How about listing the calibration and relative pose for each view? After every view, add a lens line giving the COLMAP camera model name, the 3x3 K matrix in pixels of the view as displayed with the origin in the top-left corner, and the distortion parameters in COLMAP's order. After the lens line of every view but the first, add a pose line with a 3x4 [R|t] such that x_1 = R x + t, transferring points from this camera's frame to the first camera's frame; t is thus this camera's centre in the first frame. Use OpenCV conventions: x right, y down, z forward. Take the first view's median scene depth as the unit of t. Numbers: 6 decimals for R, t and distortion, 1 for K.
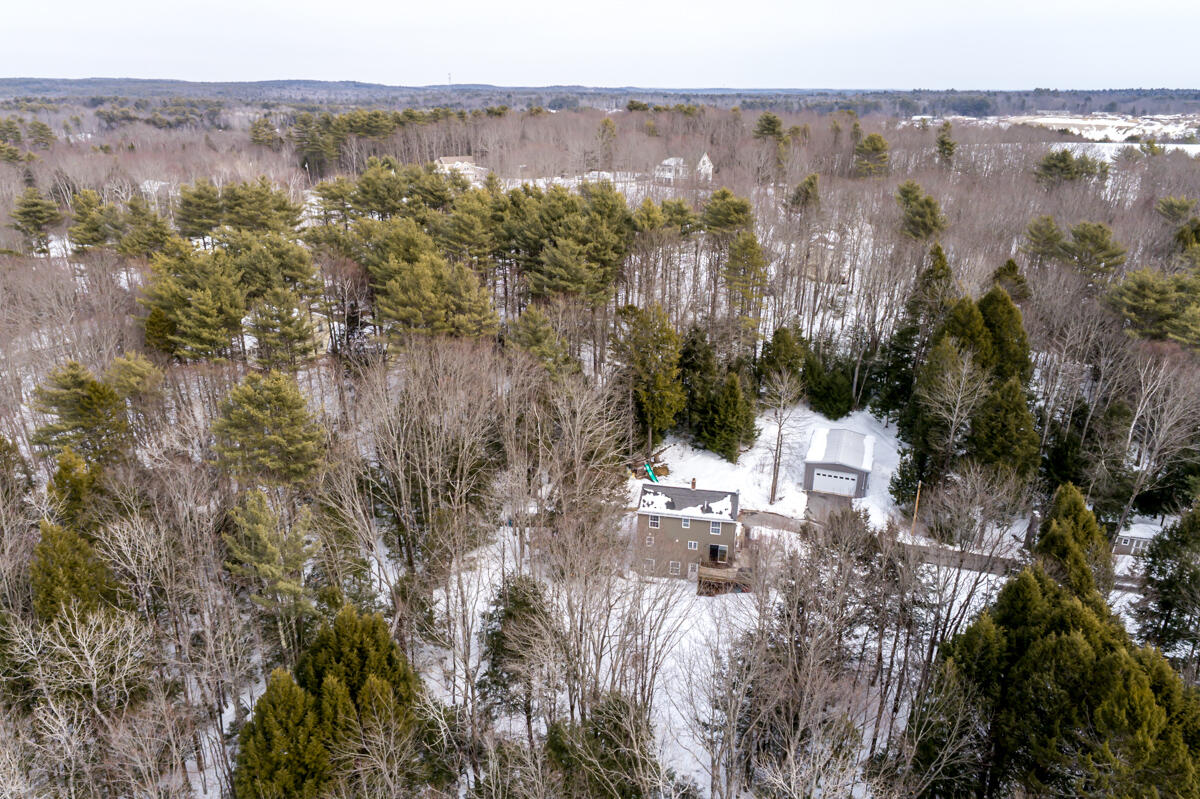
lens RADIAL K [[825.2, 0, 601.5], [0, 825.2, 401.4], [0, 0, 1]] dist [0.006840, -0.002400]
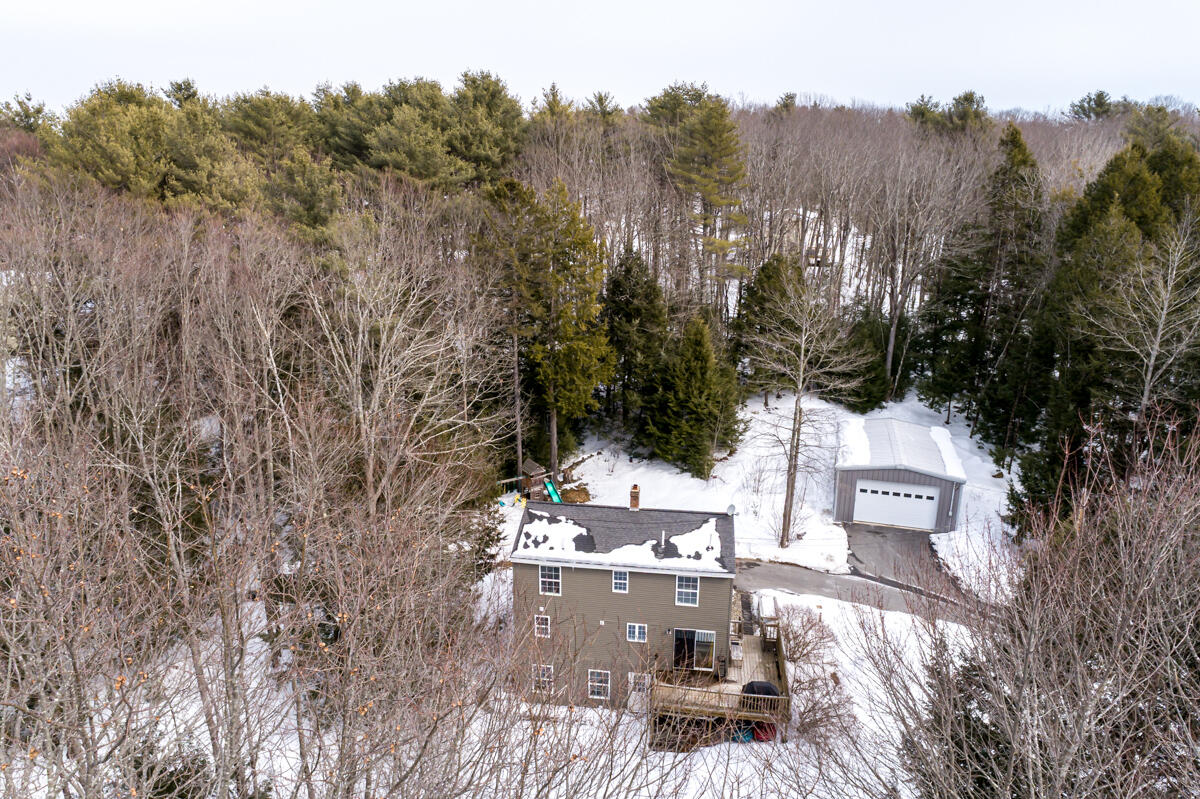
lens RADIAL K [[825.2, 0, 568.5], [0, 825.2, 398.7], [0, 0, 1]] dist [0.006840, -0.002400]
pose [[0.999116, -0.014876, 0.039324, 0.050933], [0.018737, 0.994841, -0.099698, 0.081070], [-0.037638, 0.100346, 0.994240, 0.478106]]
